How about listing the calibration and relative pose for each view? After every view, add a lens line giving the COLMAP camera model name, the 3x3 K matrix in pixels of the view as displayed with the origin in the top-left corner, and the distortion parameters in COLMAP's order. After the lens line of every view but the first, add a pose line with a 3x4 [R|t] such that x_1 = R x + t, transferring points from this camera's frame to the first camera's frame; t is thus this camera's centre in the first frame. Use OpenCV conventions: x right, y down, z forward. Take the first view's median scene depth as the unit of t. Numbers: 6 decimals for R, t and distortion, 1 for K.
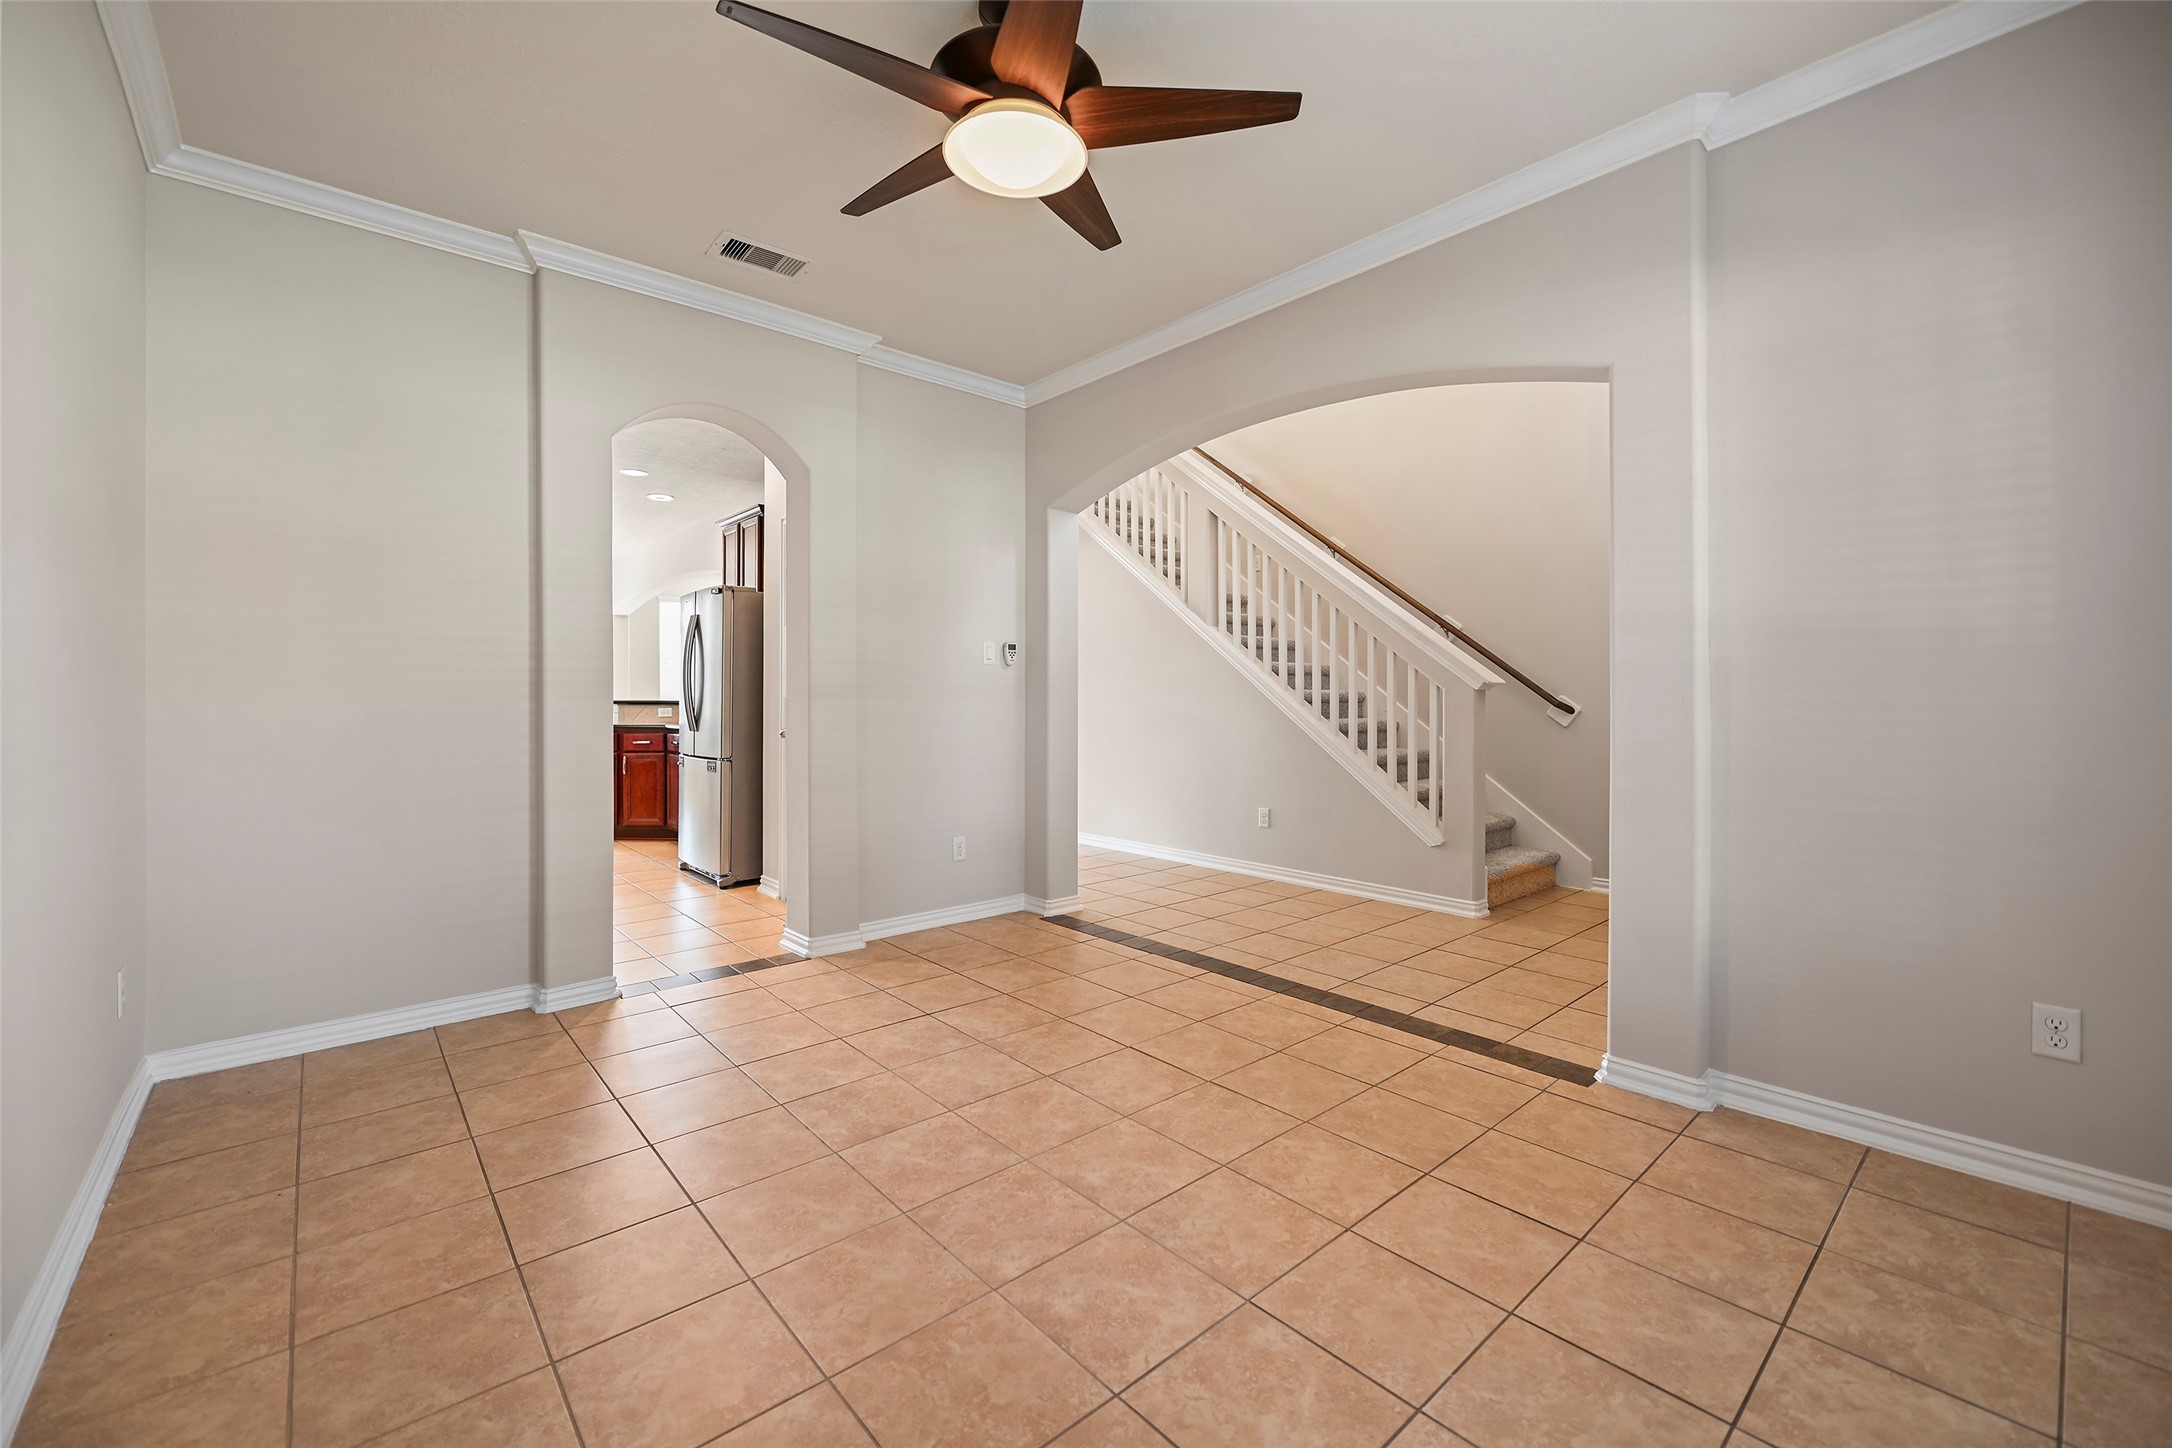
lens RADIAL K [[881.3, 0, 1086.0], [0, 881.3, 724.0], [0, 0, 1]] dist [-0.000221, -0.000129]
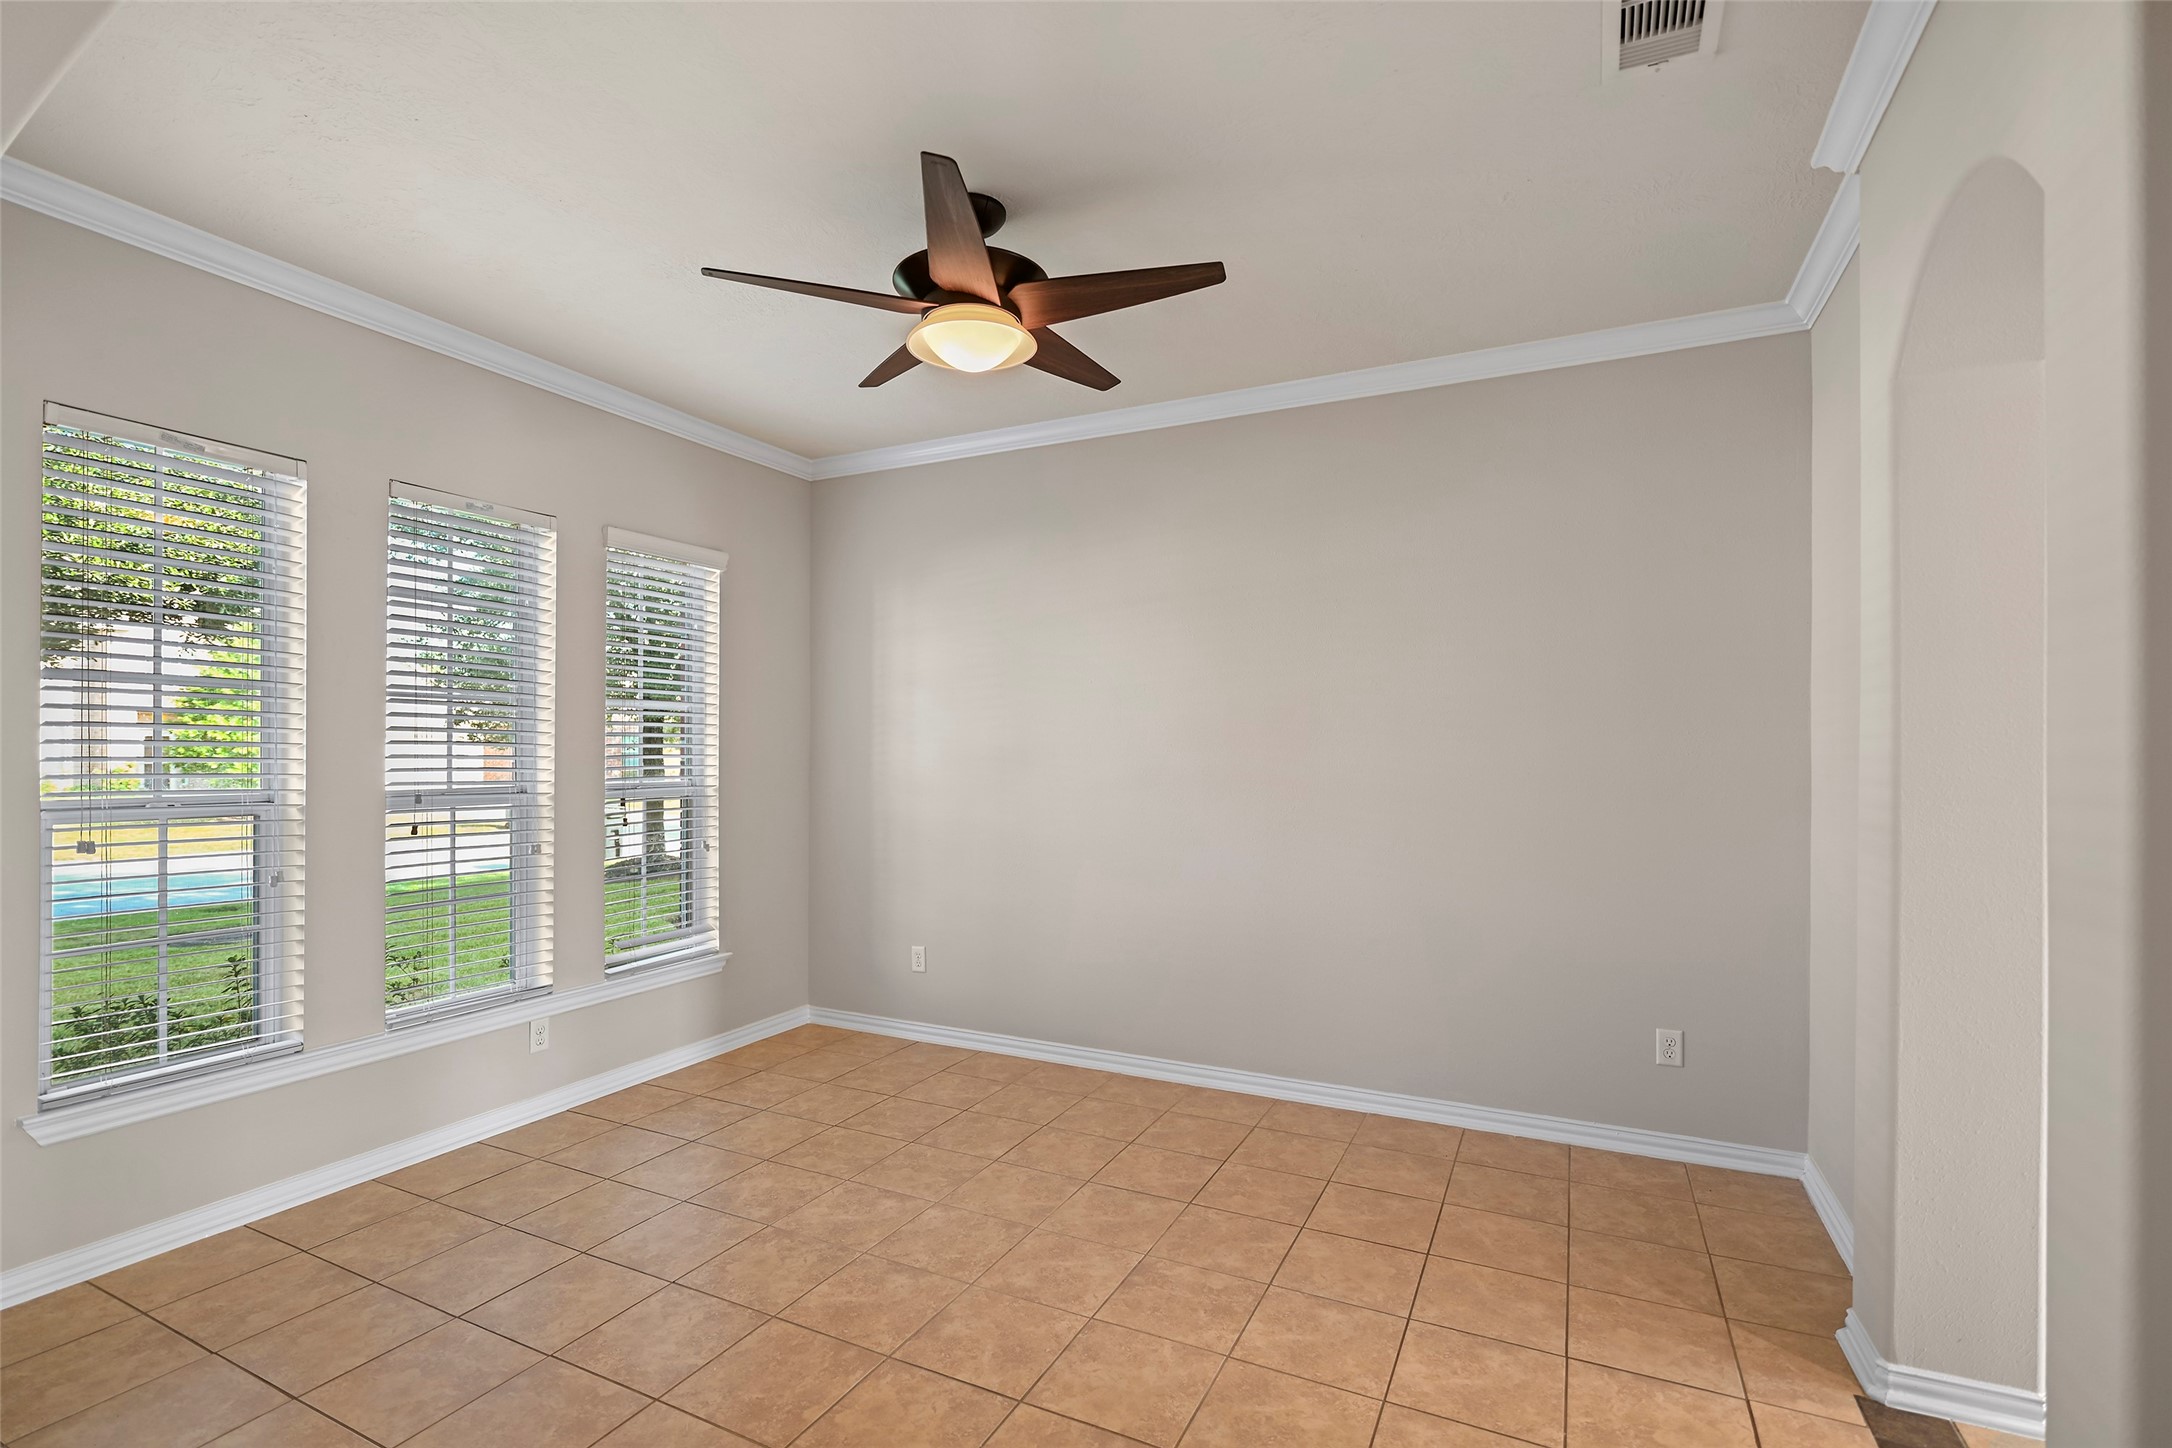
lens RADIAL K [[989.8, 0, 1082.1], [0, 989.8, 745.4], [0, 0, 1]] dist [-0.000125, 0.000060]
pose [[-0.925189, -0.002673, -0.379498, 0.259658], [-0.011948, 0.999685, 0.022086, -0.169484], [0.379319, 0.024968, -0.924929, 2.147443]]
